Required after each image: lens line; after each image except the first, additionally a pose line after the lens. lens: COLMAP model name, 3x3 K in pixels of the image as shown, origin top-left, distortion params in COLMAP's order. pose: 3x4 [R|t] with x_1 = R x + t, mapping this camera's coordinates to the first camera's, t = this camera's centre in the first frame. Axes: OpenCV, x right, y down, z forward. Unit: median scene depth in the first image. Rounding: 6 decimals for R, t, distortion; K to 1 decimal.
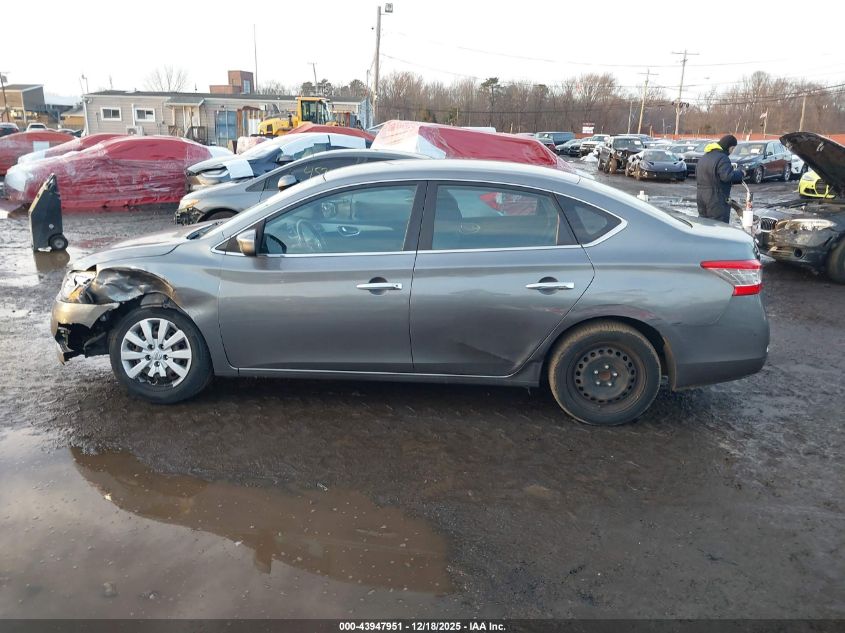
lens RADIAL K [[652.9, 0, 422.1], [0, 652.9, 294.8], [0, 0, 1]] dist [-0.007578, -0.007259]
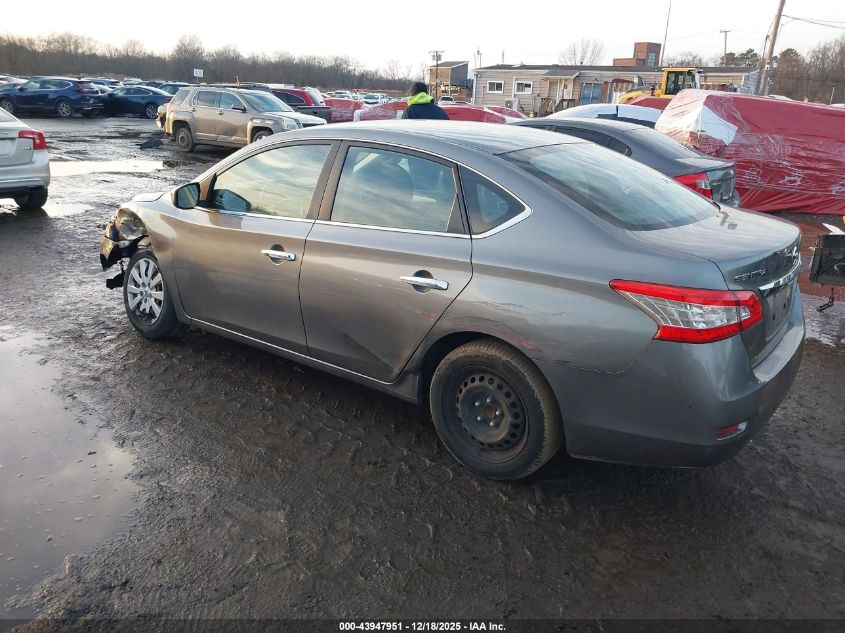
lens RADIAL K [[648.2, 0, 423.6], [0, 648.2, 306.6], [0, 0, 1]] dist [0.006537, -0.004803]
pose [[0.845868, 0.169413, -0.505773, 0.552854], [-0.141620, 0.985518, 0.093259, -0.053080], [0.514248, -0.007257, 0.857611, 0.303847]]
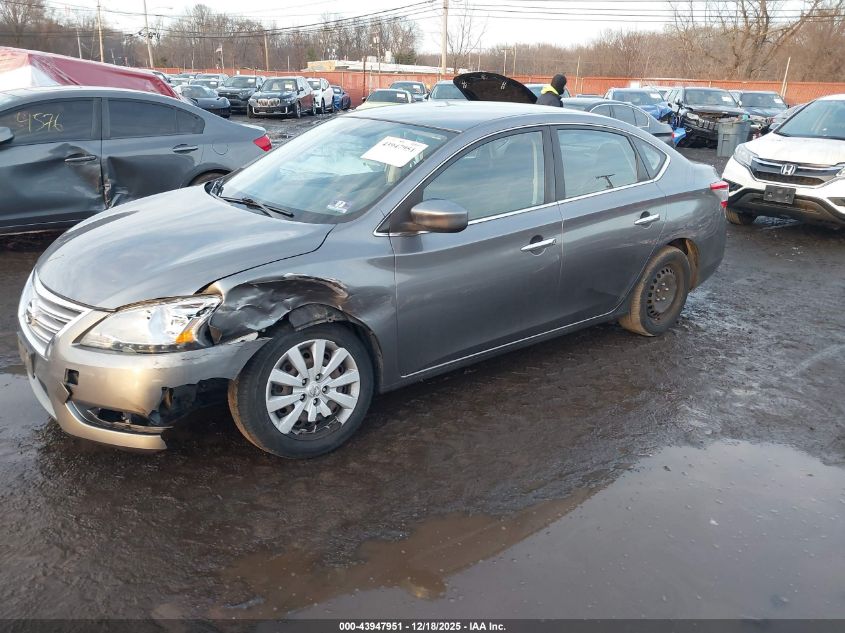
lens RADIAL K [[648.2, 0, 423.6], [0, 648.2, 306.6], [0, 0, 1]] dist [0.006537, -0.004803]
pose [[0.736308, -0.213895, 0.641950, -0.757920], [0.141280, 0.976410, 0.163289, -0.096952], [-0.661733, -0.029536, 0.749157, 0.391079]]
